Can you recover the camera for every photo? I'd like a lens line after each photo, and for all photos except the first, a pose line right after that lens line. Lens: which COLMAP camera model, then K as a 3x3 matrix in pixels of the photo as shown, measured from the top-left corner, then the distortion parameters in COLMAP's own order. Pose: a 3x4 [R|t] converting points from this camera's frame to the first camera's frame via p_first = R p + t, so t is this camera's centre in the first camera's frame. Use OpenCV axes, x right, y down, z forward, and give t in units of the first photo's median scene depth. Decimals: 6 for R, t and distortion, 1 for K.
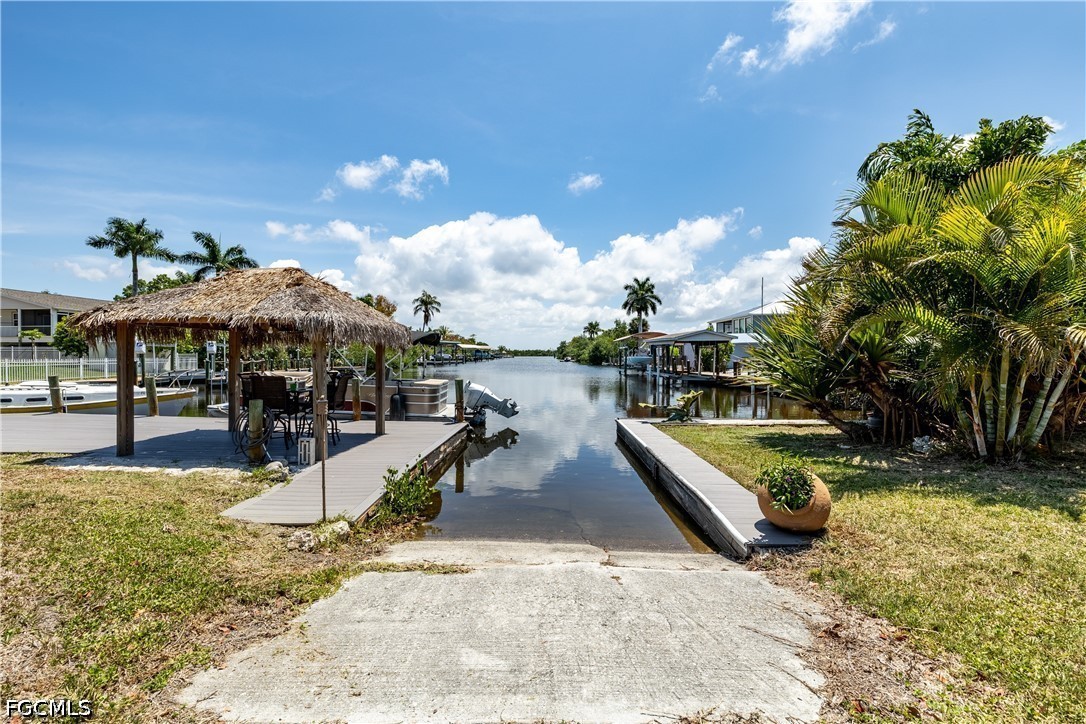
lens RADIAL K [[456.7, 0, 541.4], [0, 456.7, 357.4], [0, 0, 1]] dist [0.000366, -0.000222]
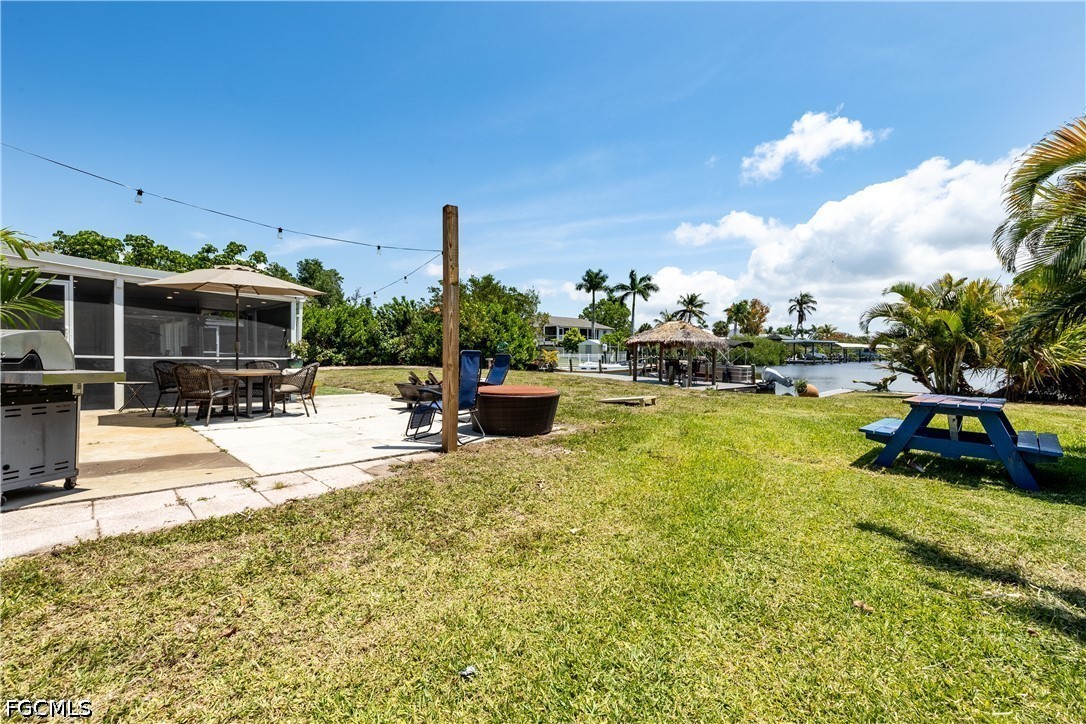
lens RADIAL K [[482.9, 0, 543.2], [0, 482.9, 375.1], [0, 0, 1]] dist [-0.001858, -0.041990]
pose [[0.713729, 0.040150, -0.699270, 0.167205], [-0.012428, 0.998924, 0.044671, 0.001962], [0.700311, -0.023192, 0.713461, -0.308424]]
